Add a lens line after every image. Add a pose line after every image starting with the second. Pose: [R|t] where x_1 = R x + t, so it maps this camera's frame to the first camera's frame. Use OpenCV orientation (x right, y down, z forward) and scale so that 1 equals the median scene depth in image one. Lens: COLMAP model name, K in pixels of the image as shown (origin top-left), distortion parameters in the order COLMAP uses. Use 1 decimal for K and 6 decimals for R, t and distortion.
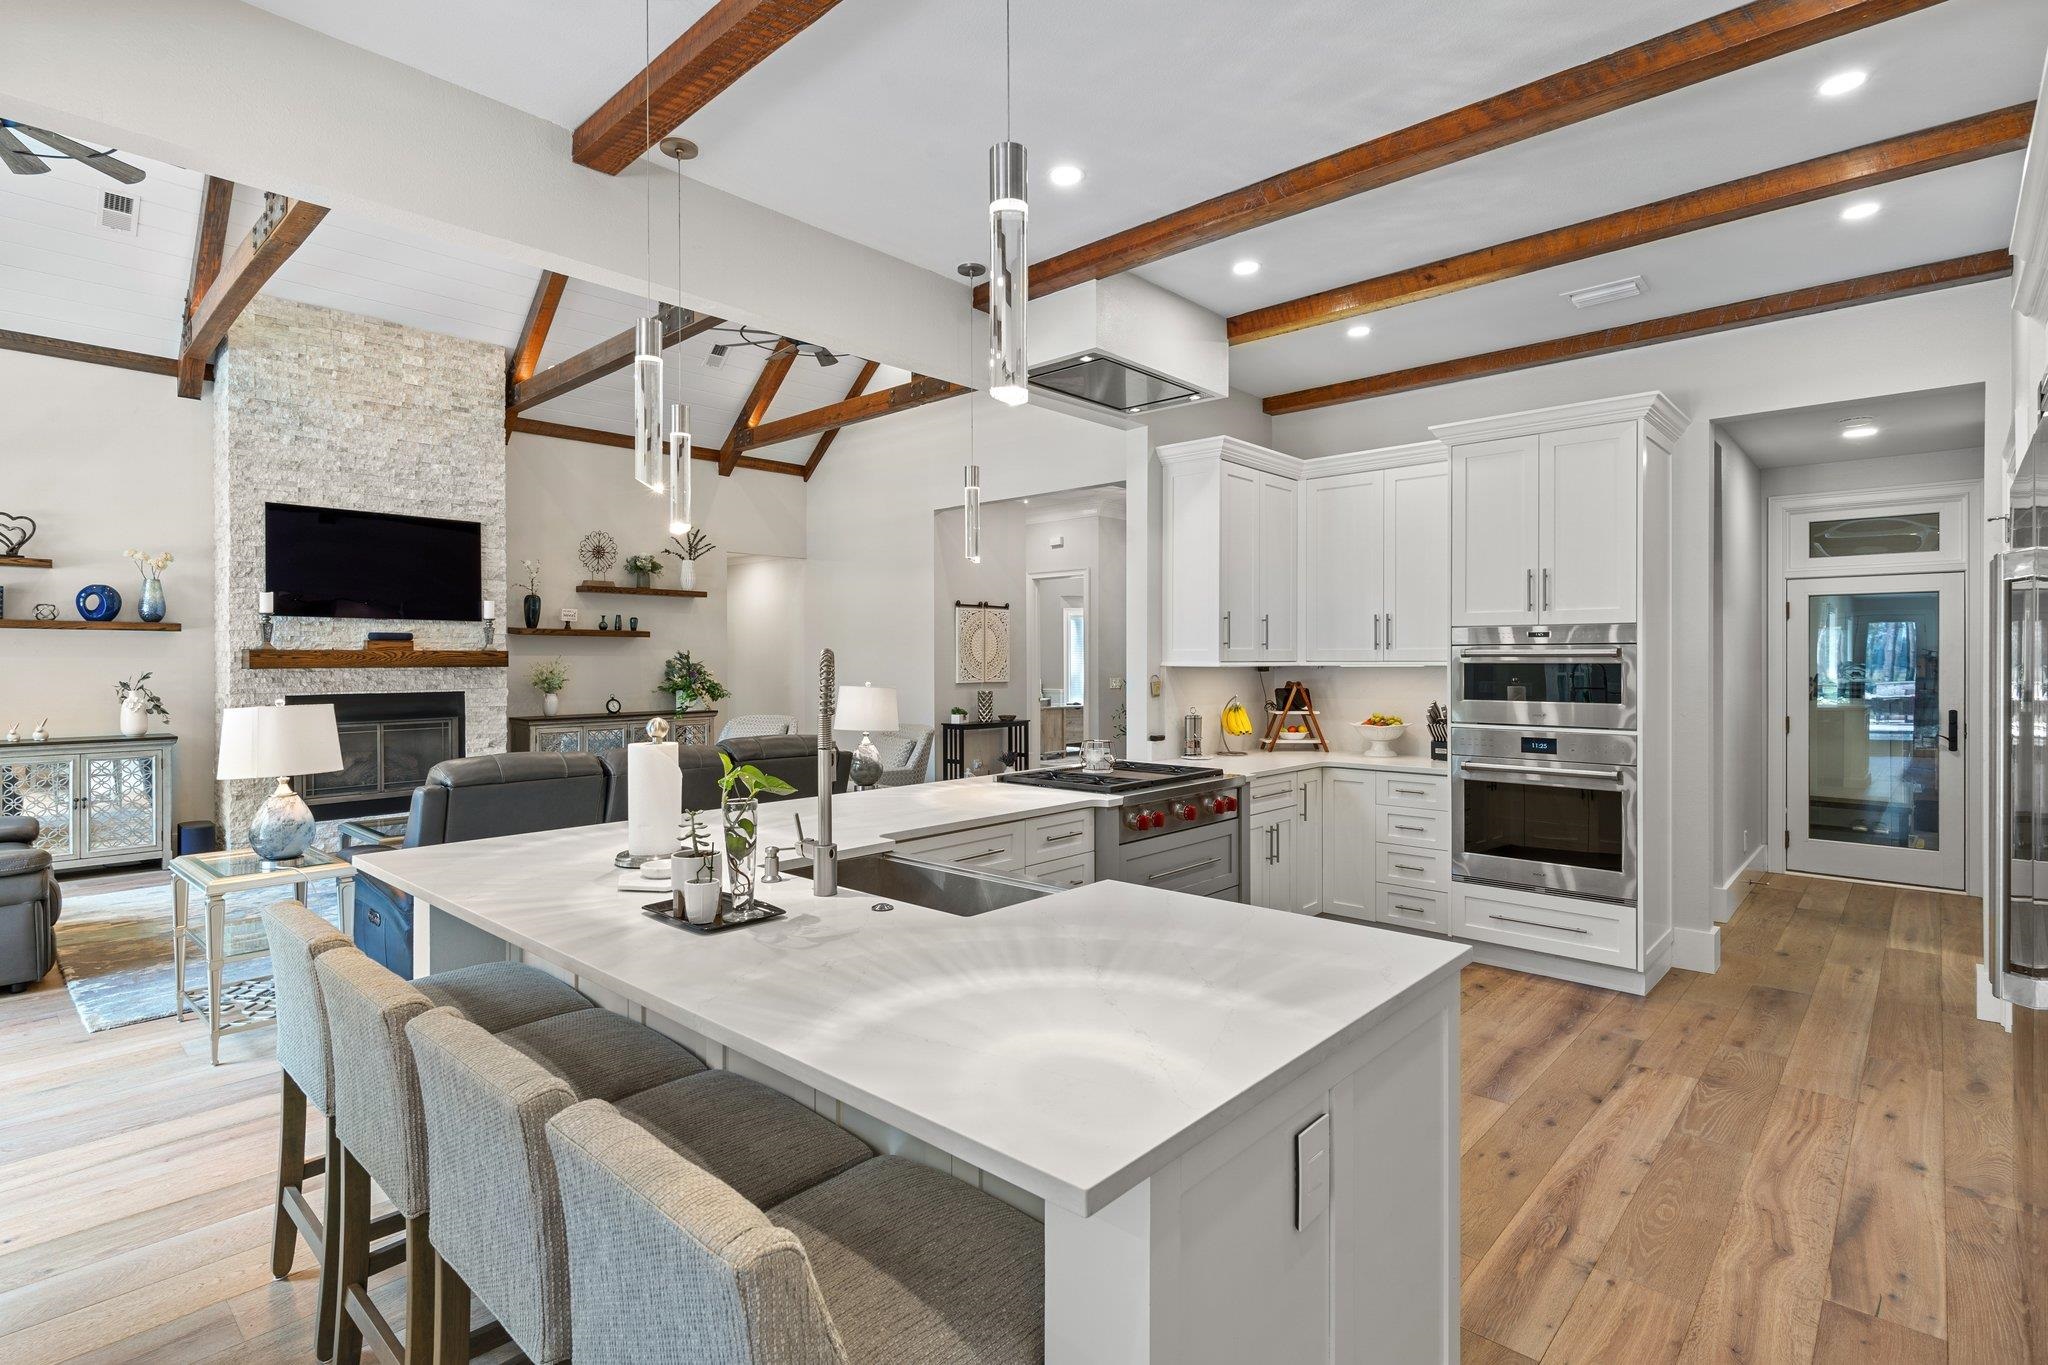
lens RADIAL K [[983.6, 0, 1006.5], [0, 983.6, 668.0], [0, 0, 1]] dist [-0.006007, 0.000501]
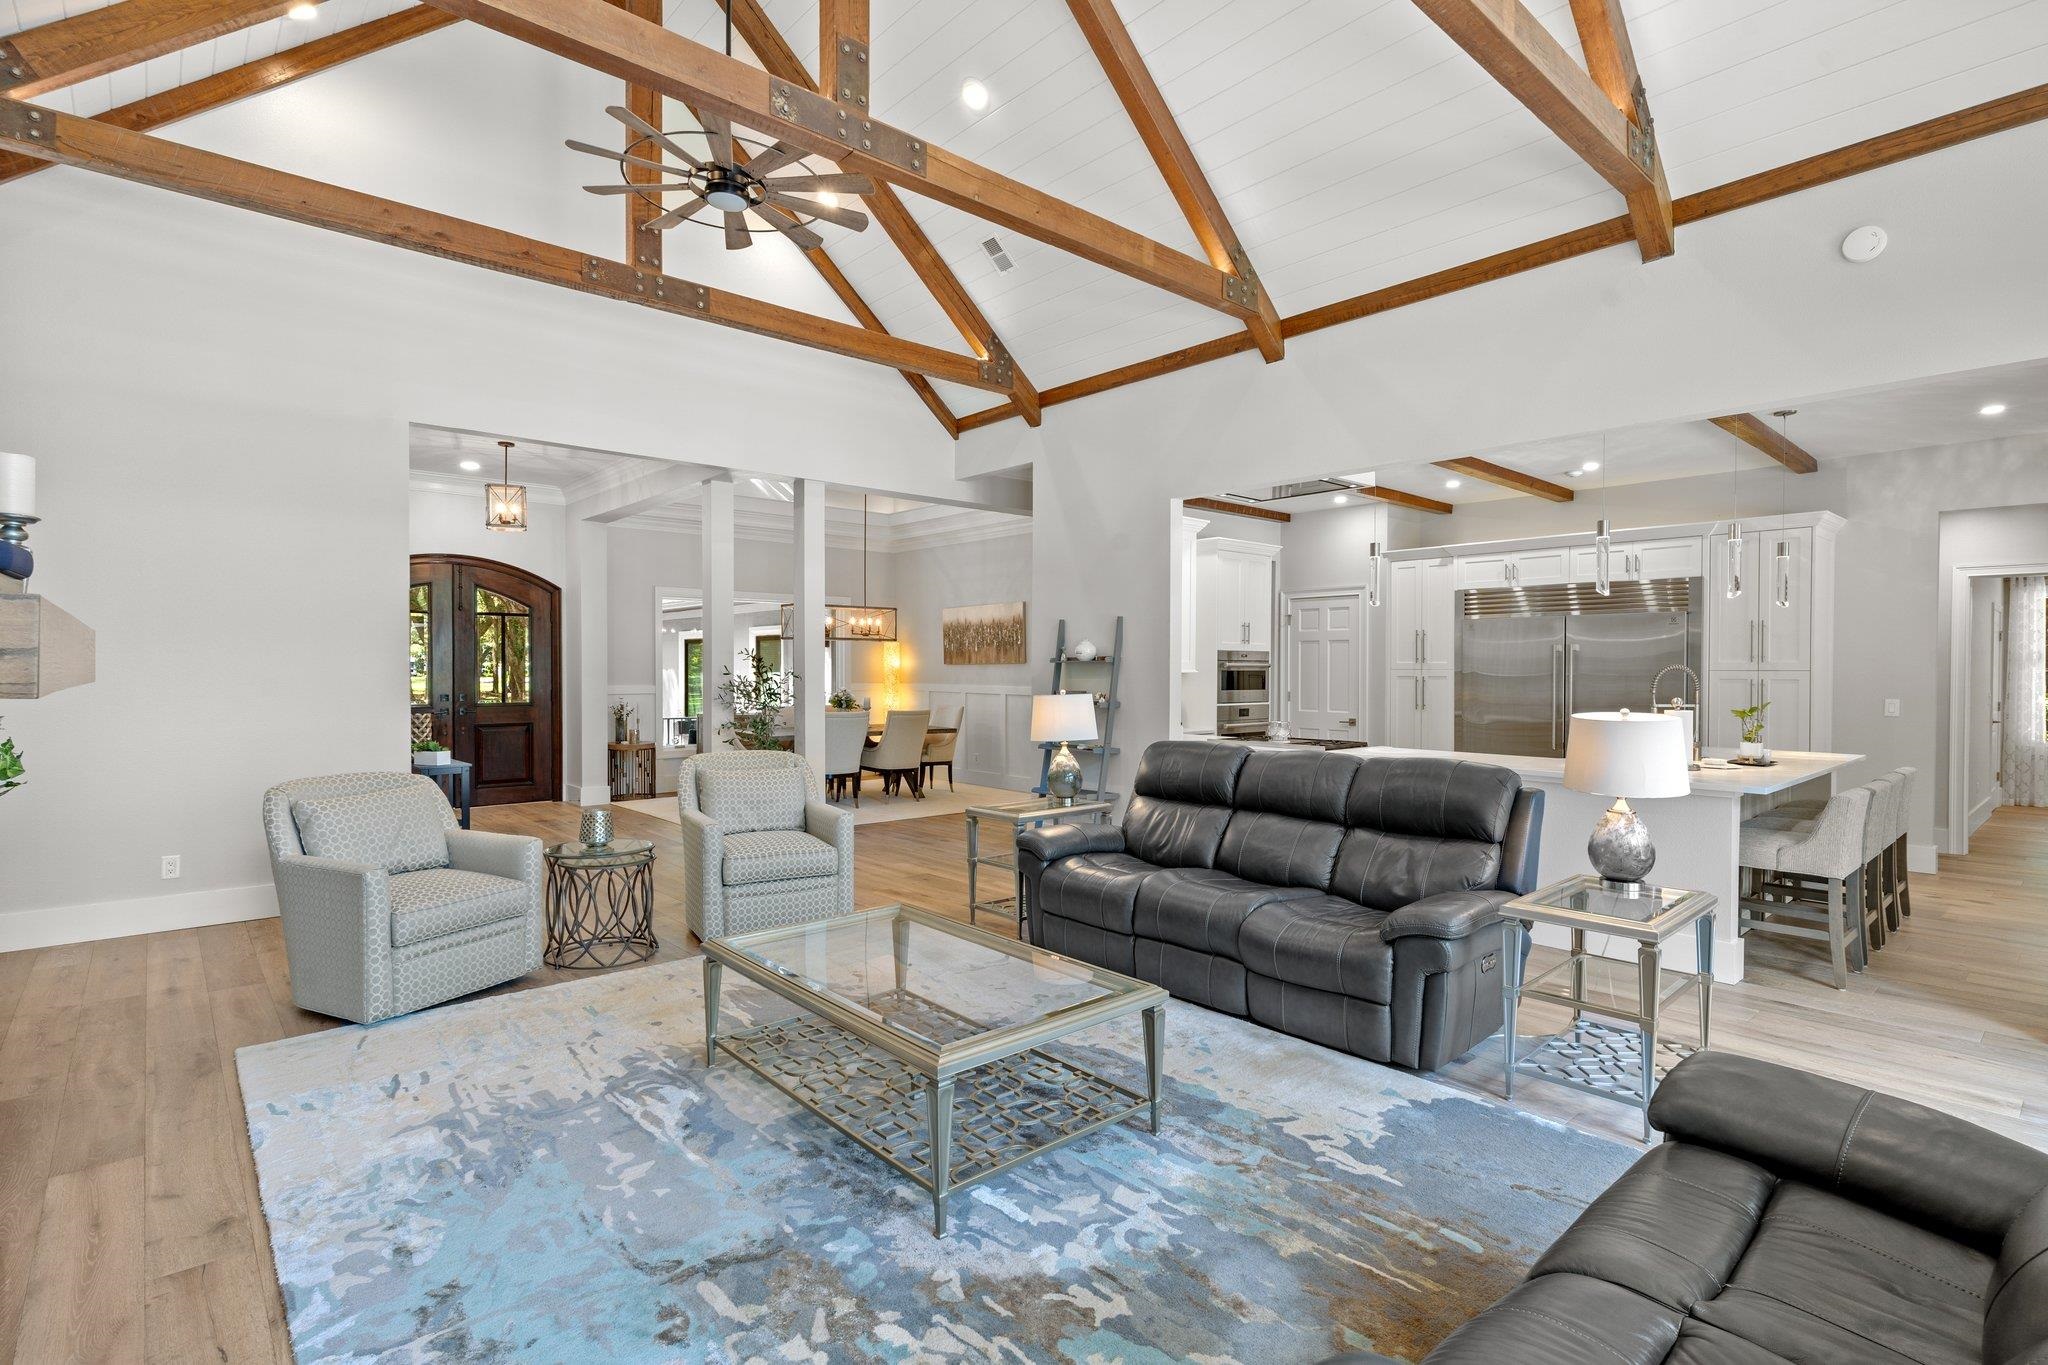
lens RADIAL K [[983.6, 0, 1026.9], [0, 983.6, 681.7], [0, 0, 1]] dist [-0.006007, 0.000501]
pose [[0.100255, -0.009328, 0.994918, -0.812203], [0.004611, 0.999950, 0.008911, -0.001493], [-0.994951, 0.003694, 0.100293, 0.695148]]
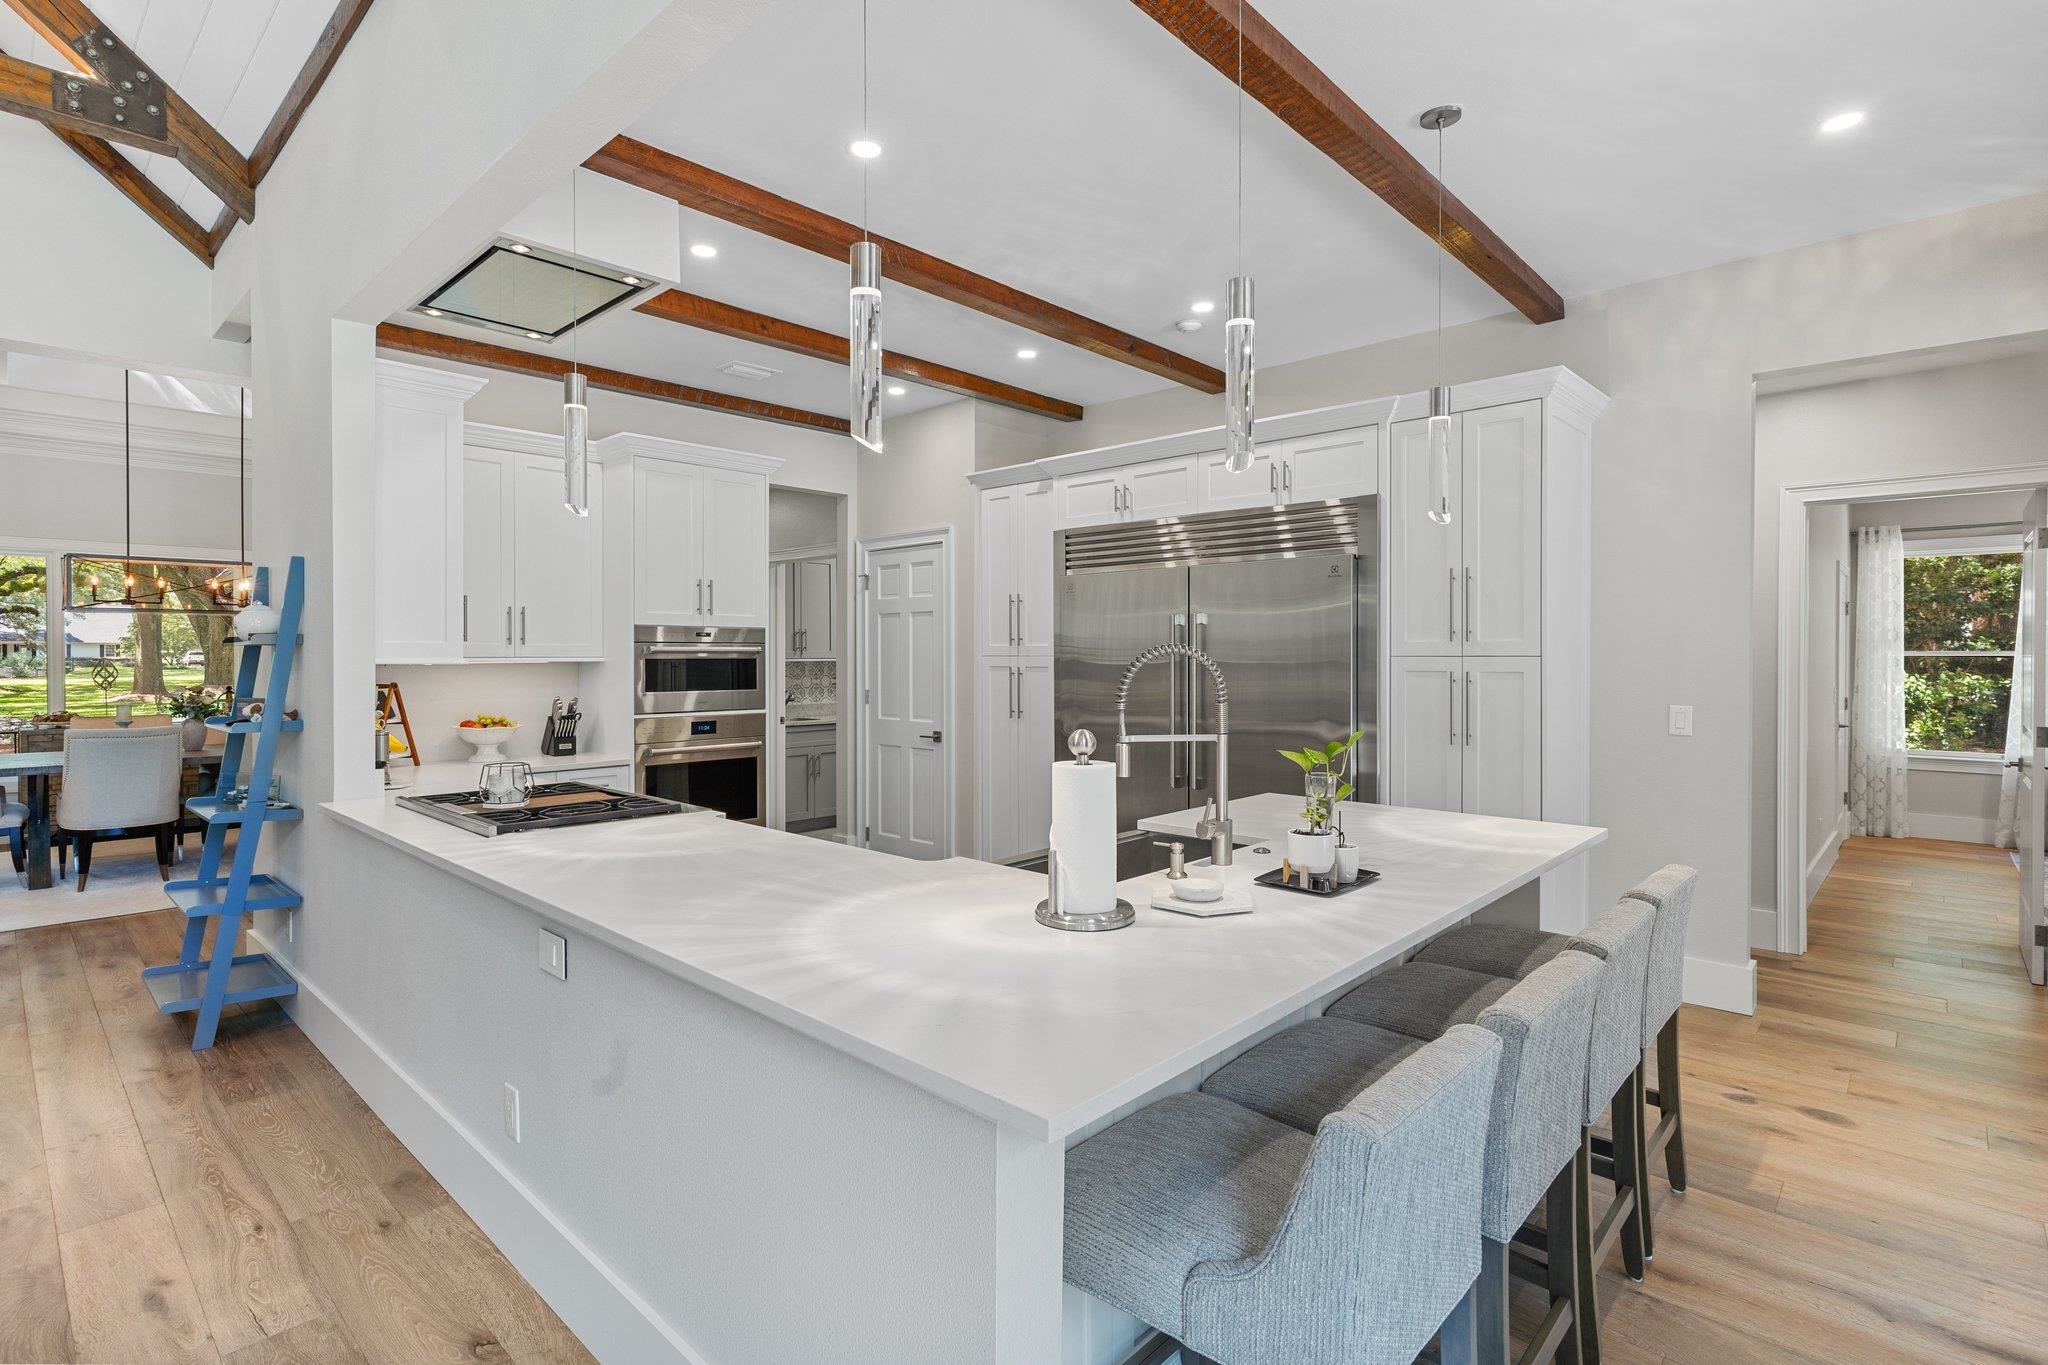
lens RADIAL K [[983.6, 0, 1023.3], [0, 983.6, 663.7], [0, 0, 1]] dist [-0.006007, 0.000501]
pose [[0.011768, -0.005165, 0.999917, -0.362278], [0.007657, 0.999958, 0.005075, -0.000997], [-0.999901, 0.007596, 0.011807, 0.337656]]
